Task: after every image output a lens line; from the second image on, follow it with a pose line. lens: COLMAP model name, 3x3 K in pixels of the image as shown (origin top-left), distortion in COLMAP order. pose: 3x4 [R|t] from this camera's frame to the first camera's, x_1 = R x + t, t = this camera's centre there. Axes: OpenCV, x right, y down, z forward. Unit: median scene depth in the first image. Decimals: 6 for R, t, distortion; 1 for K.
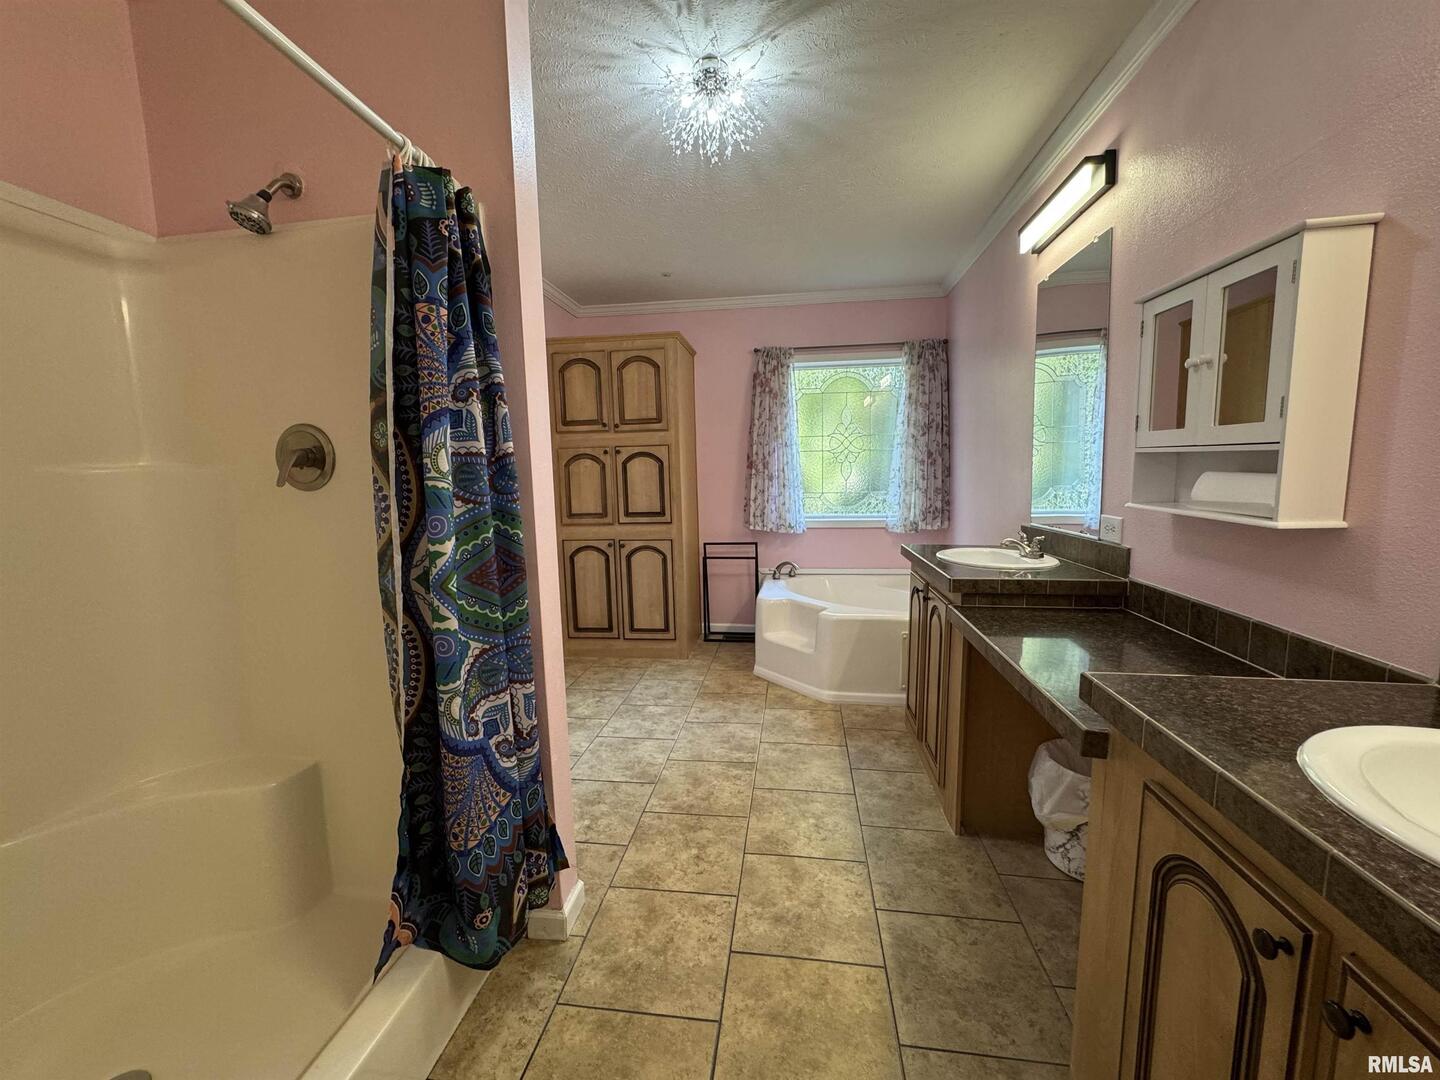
lens RADIAL K [[573.7, 0, 719.9], [0, 573.7, 543.7], [0, 0, 1]] dist [-0.005445, 0.000845]
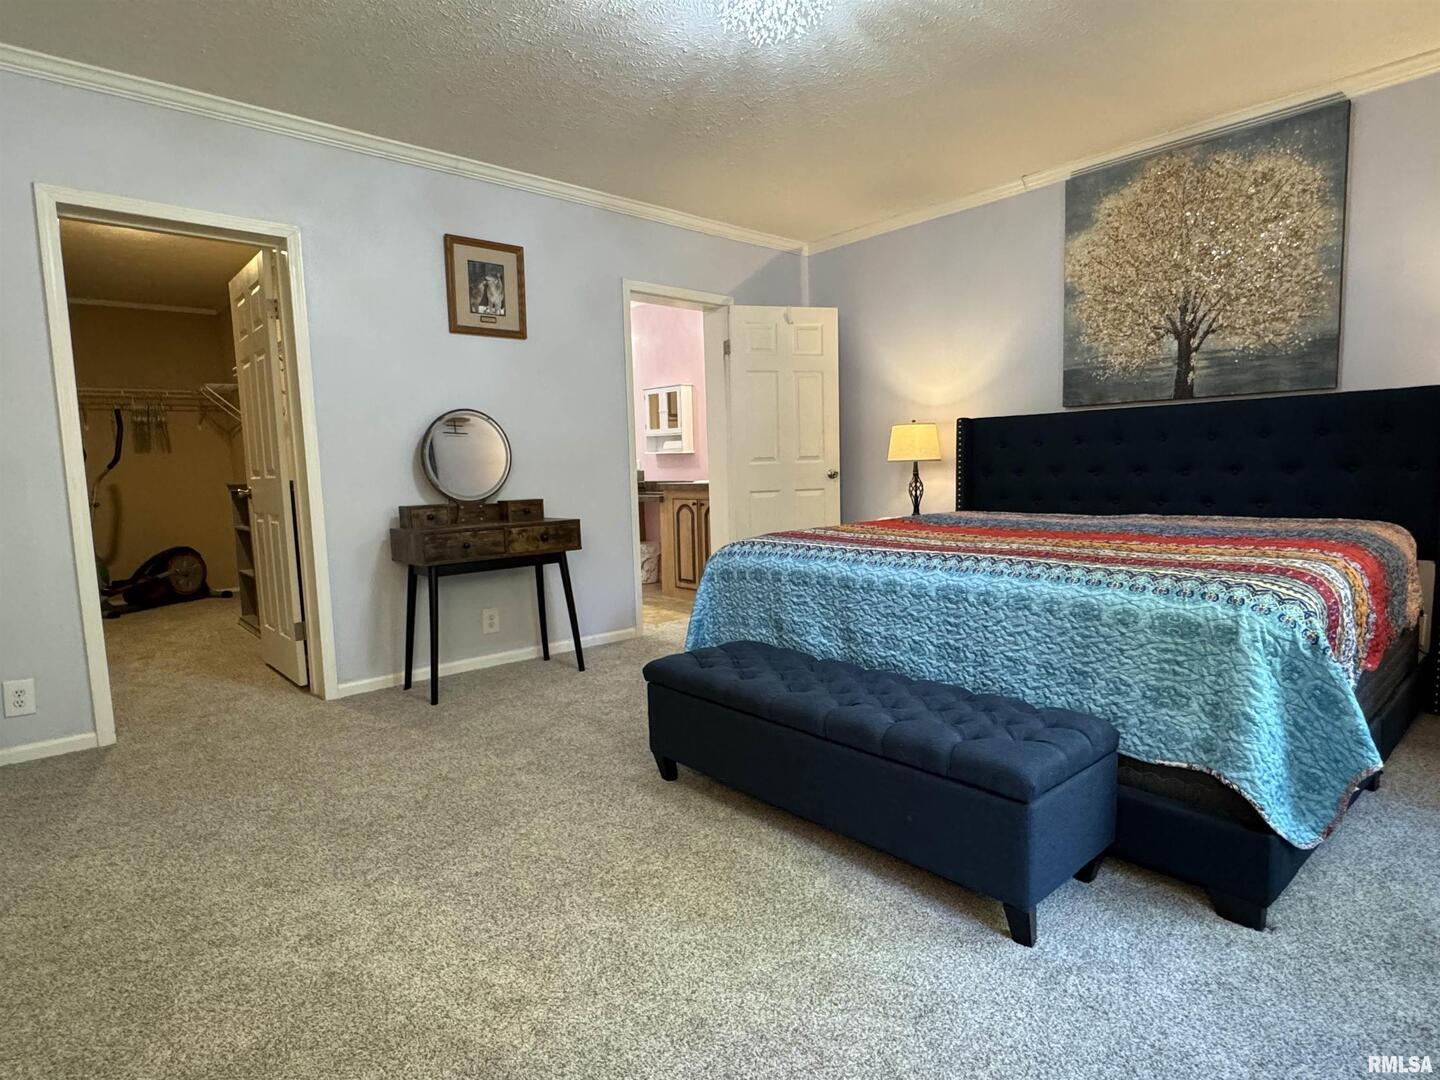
lens RADIAL K [[774.3, 0, 717.1], [0, 774.3, 541.0], [0, 0, 1]] dist [-0.000278, 0.000050]
pose [[0.647669, -0.064898, 0.759153, -2.605886], [0.100908, 0.994895, -0.001038, 0.522192], [-0.755210, 0.077277, 0.650912, -2.300189]]
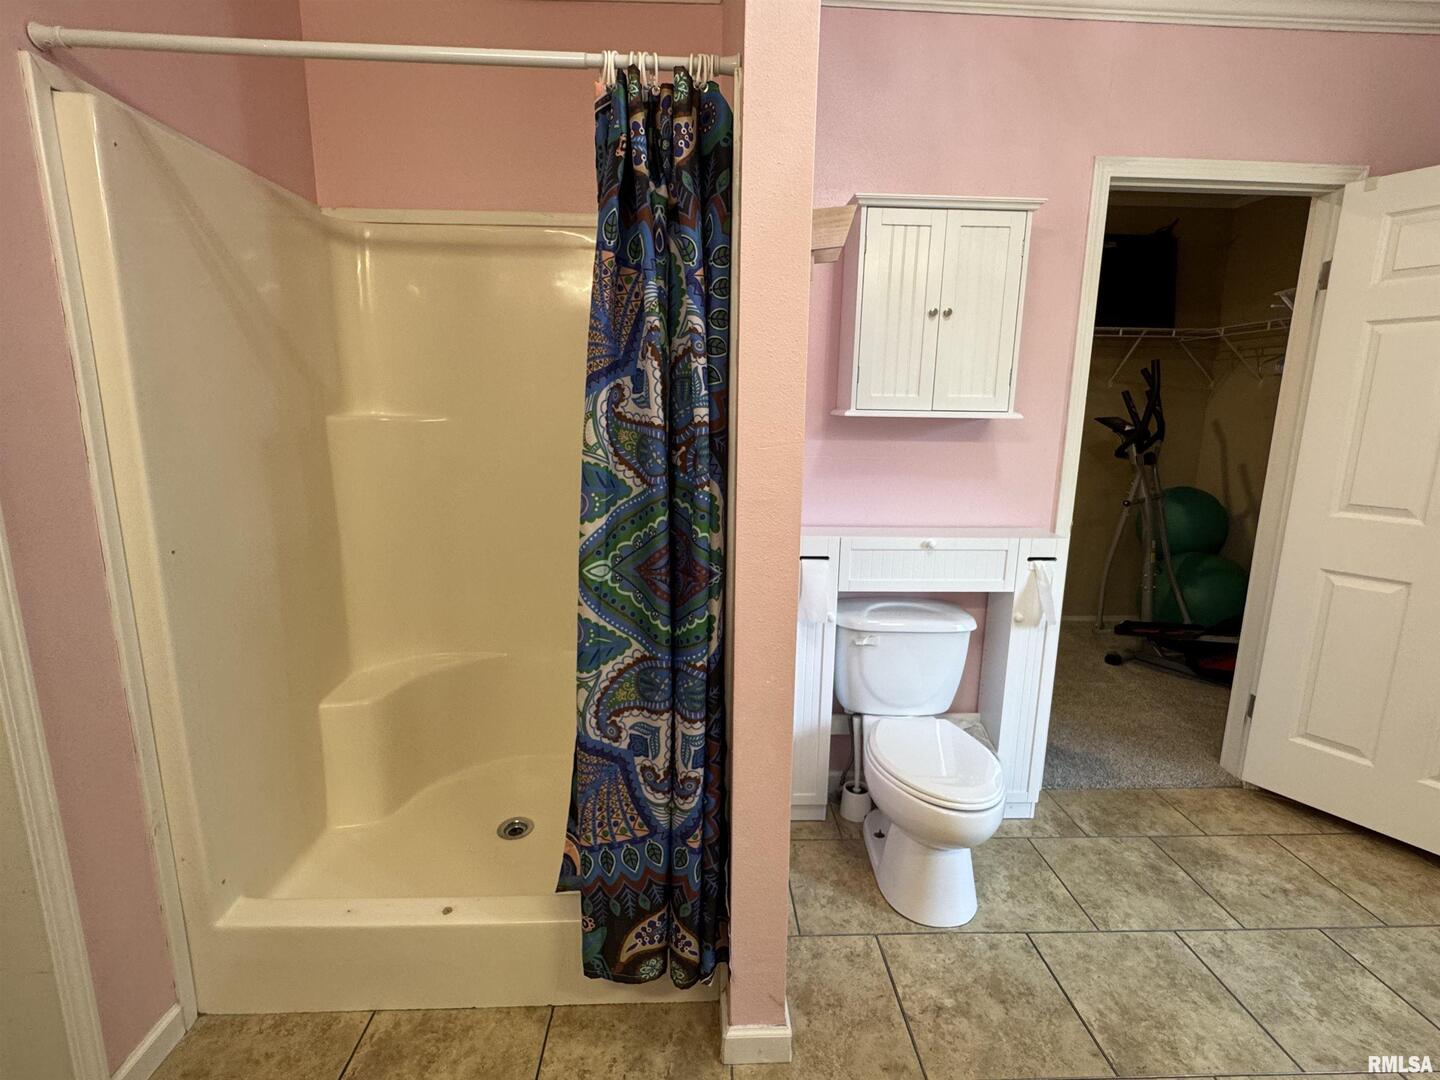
lens RADIAL K [[675.1, 0, 718.3], [0, 675.1, 544.0], [0, 0, 1]] dist [0.000012, -0.000455]
pose [[0.170796, 0.218717, -0.960725, 0.485950], [-0.136734, 0.970879, 0.196720, -0.171756], [0.975773, 0.097764, 0.195728, 0.821853]]
